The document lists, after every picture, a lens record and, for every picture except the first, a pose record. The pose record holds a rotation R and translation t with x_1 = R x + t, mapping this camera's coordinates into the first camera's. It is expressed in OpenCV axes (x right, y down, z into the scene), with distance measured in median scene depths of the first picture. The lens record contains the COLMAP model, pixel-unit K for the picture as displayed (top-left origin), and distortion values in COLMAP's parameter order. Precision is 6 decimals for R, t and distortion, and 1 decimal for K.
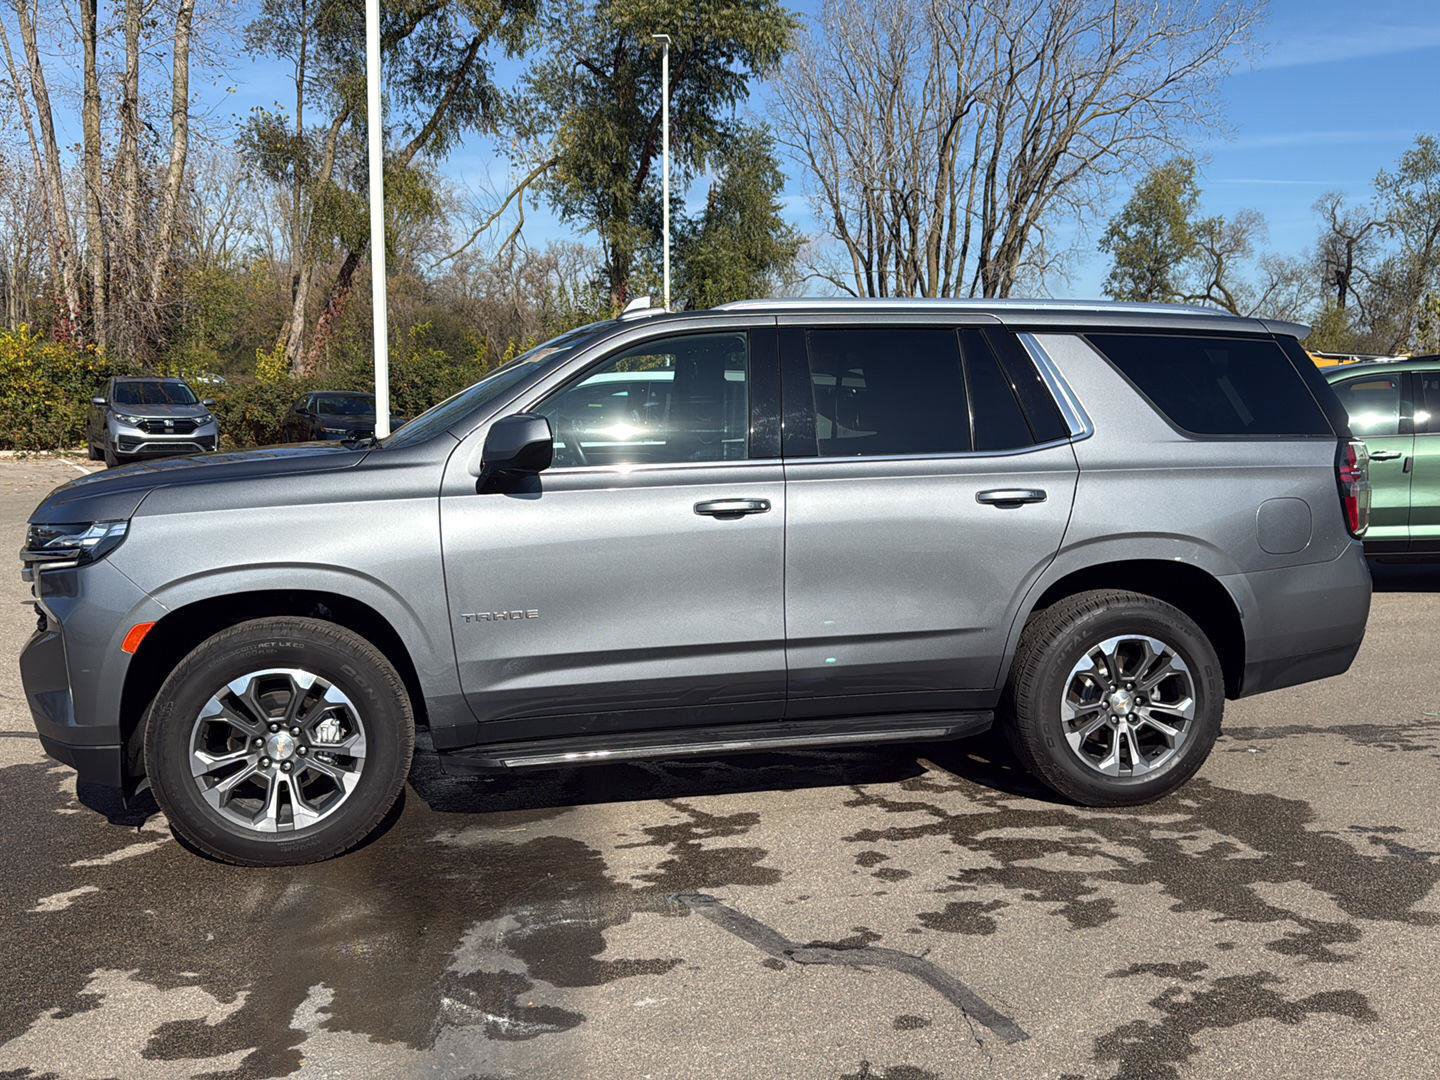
lens RADIAL K [[1273.0, 0, 726.1], [0, 1273.0, 537.4], [0, 0, 1]] dist [0.164746, -0.337621]
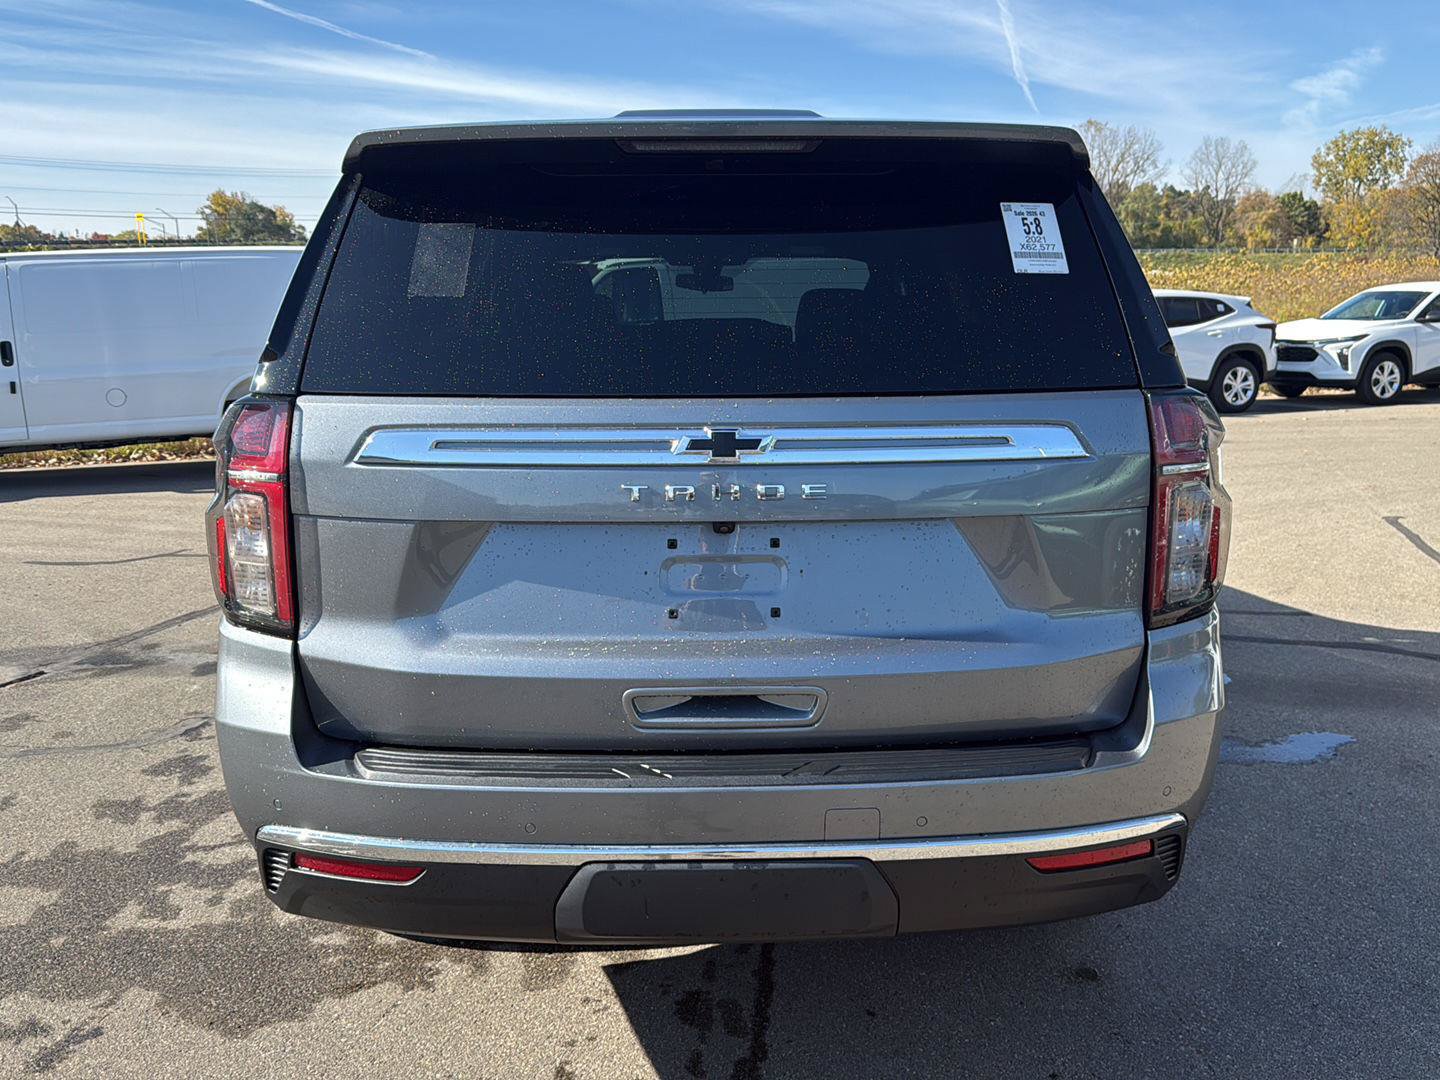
lens RADIAL K [[1273.0, 0, 726.1], [0, 1273.0, 537.4], [0, 0, 1]] dist [0.164746, -0.337621]
pose [[-0.186452, 0.169561, -0.967721, 0.935563], [-0.095026, 0.977263, 0.189542, -0.135629], [0.977858, 0.127300, -0.166100, 1.306301]]
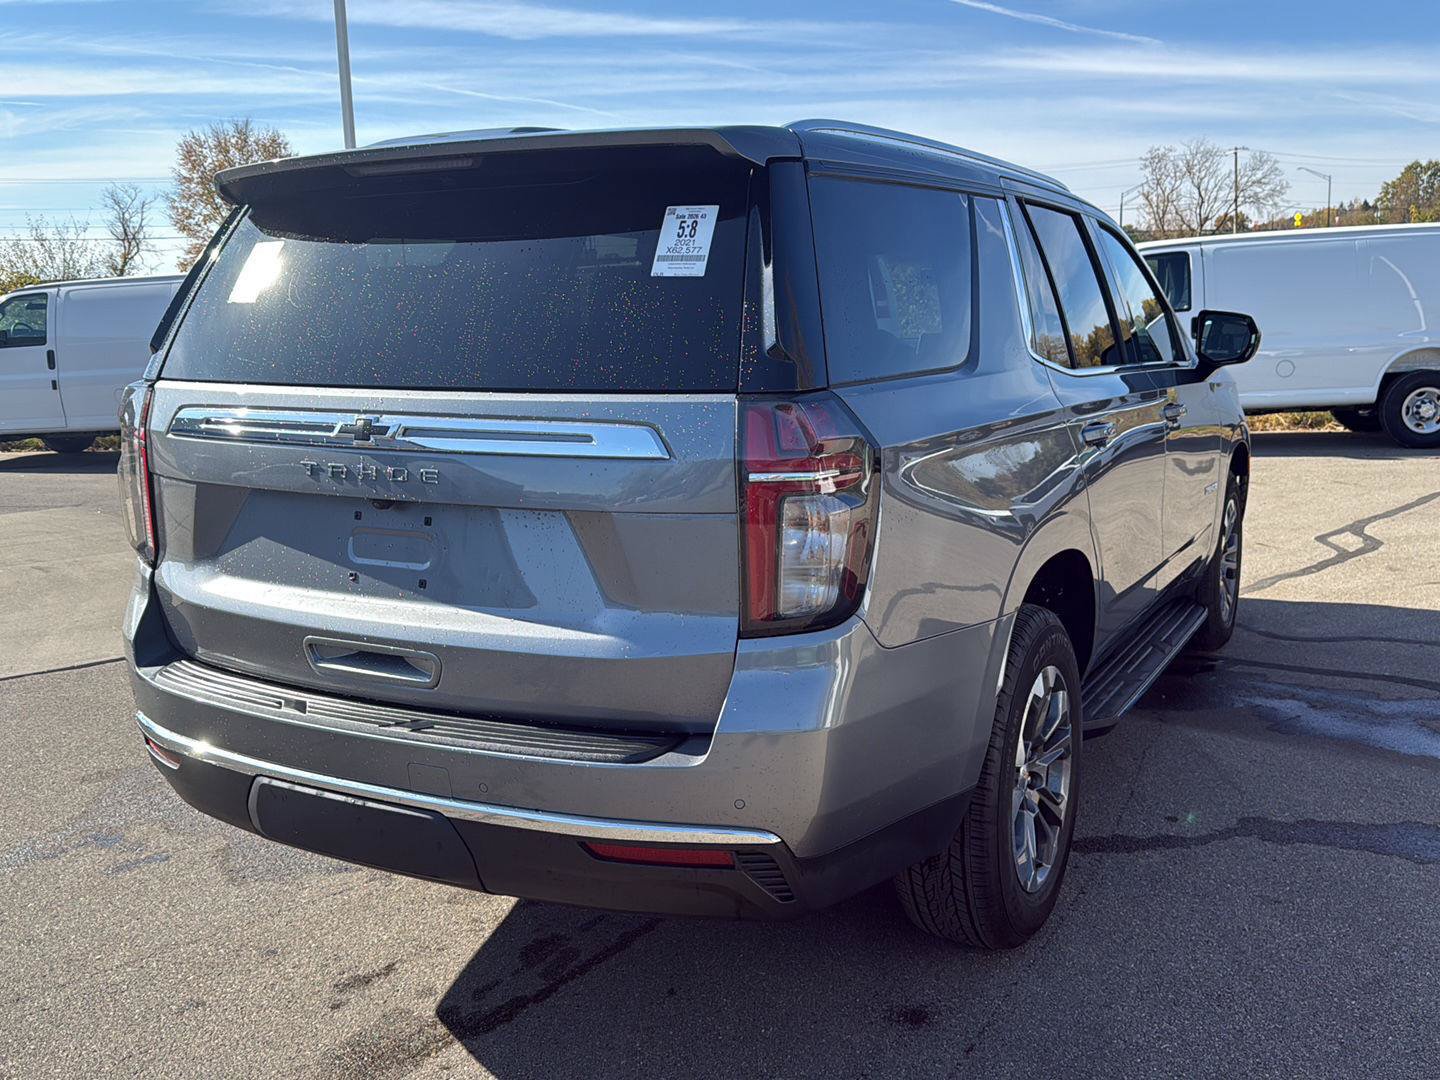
lens RADIAL K [[1273.0, 0, 726.1], [0, 1273.0, 537.4], [0, 0, 1]] dist [0.164746, -0.337621]
pose [[-0.647079, 0.138579, -0.749723, 0.799352], [-0.066365, 0.969373, 0.236458, -0.170858], [0.759529, 0.202762, -0.618064, 1.651167]]
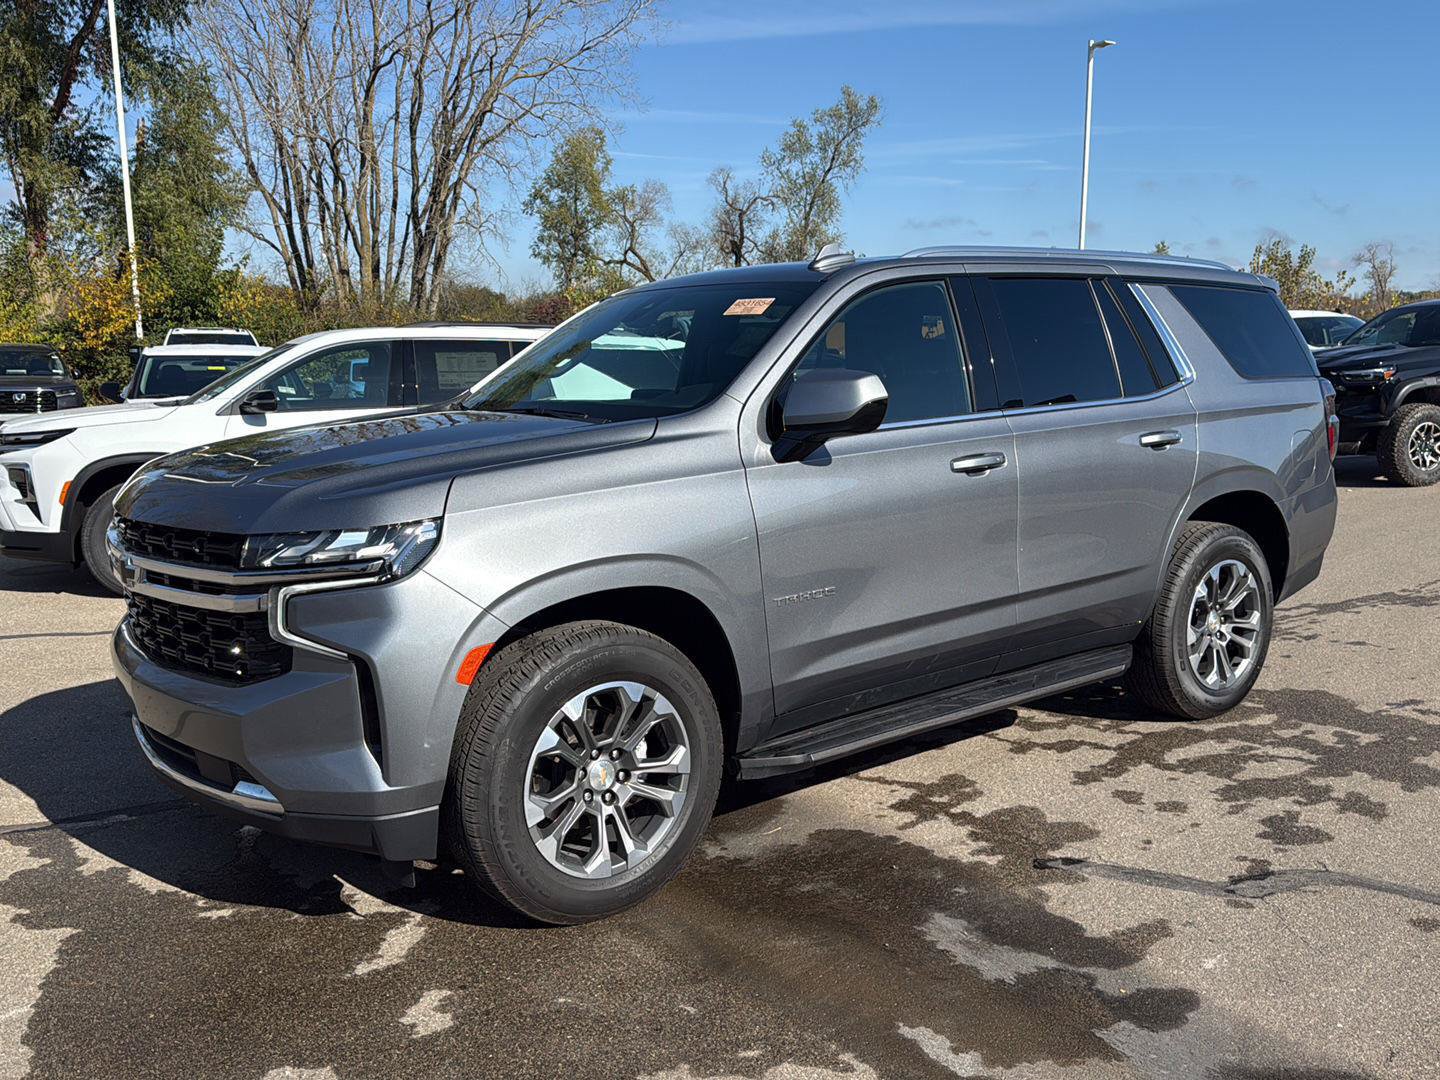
lens RADIAL K [[1273.0, 0, 726.1], [0, 1273.0, 537.4], [0, 0, 1]] dist [0.164746, -0.337621]
pose [[0.896382, -0.078160, 0.436337, -0.547269], [0.065138, 0.996872, 0.044751, -0.021273], [-0.438470, -0.011692, 0.898670, 0.192346]]
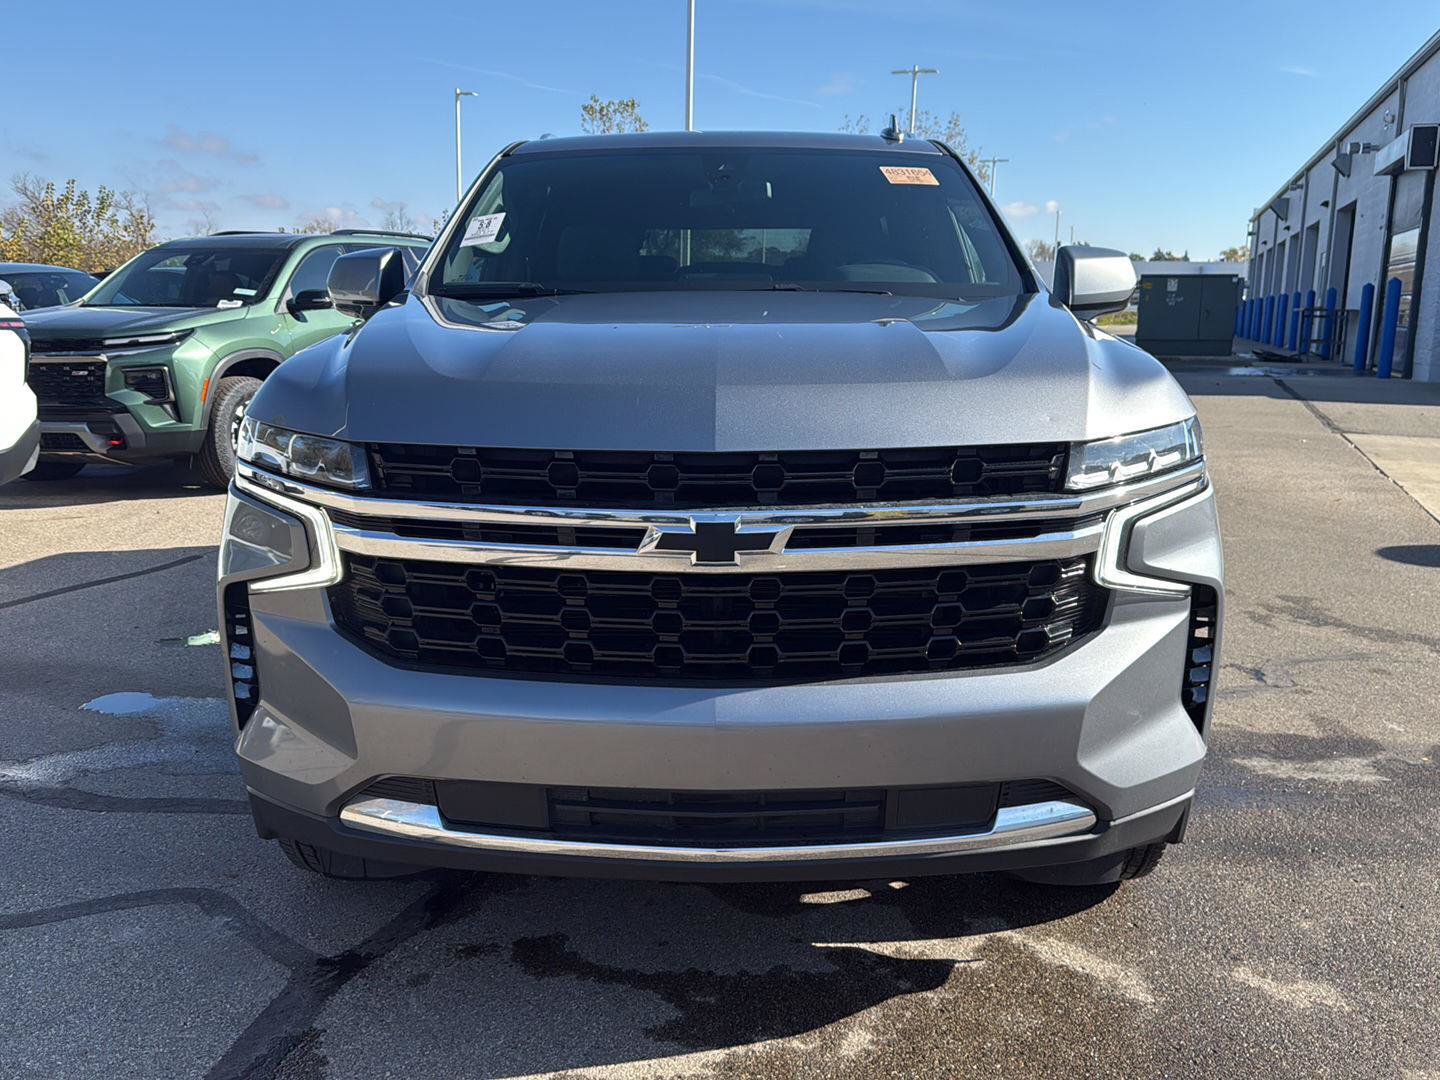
lens RADIAL K [[1273.0, 0, 726.1], [0, 1273.0, 537.4], [0, 0, 1]] dist [0.164746, -0.337621]
pose [[0.217782, -0.178880, 0.959465, -0.943499], [0.101426, 0.981886, 0.160039, -0.059880], [-0.970713, 0.062461, 0.231980, 0.911269]]
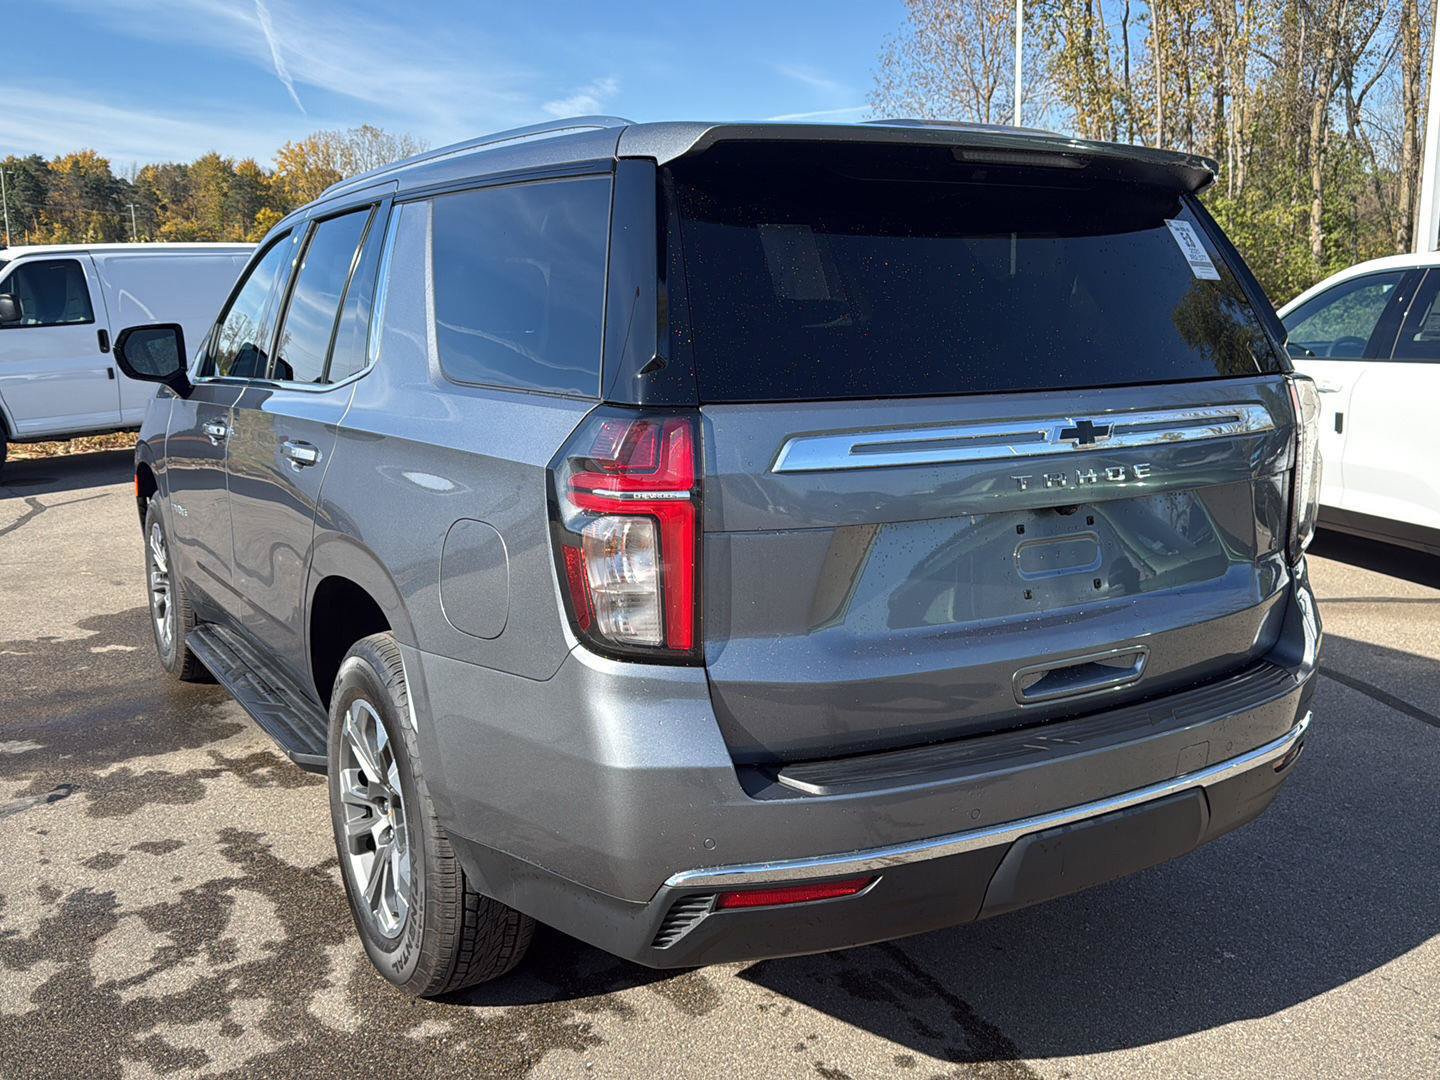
lens RADIAL K [[1276.3, 0, 720.0], [0, 1276.3, 540.0], [0, 0, 1]] dist [0.125267, -0.231335]
pose [[0.331742, 0.161026, -0.929526, 0.915250], [-0.088332, 0.986298, 0.139336, -0.099434], [0.939226, 0.035883, 0.341420, 0.940591]]
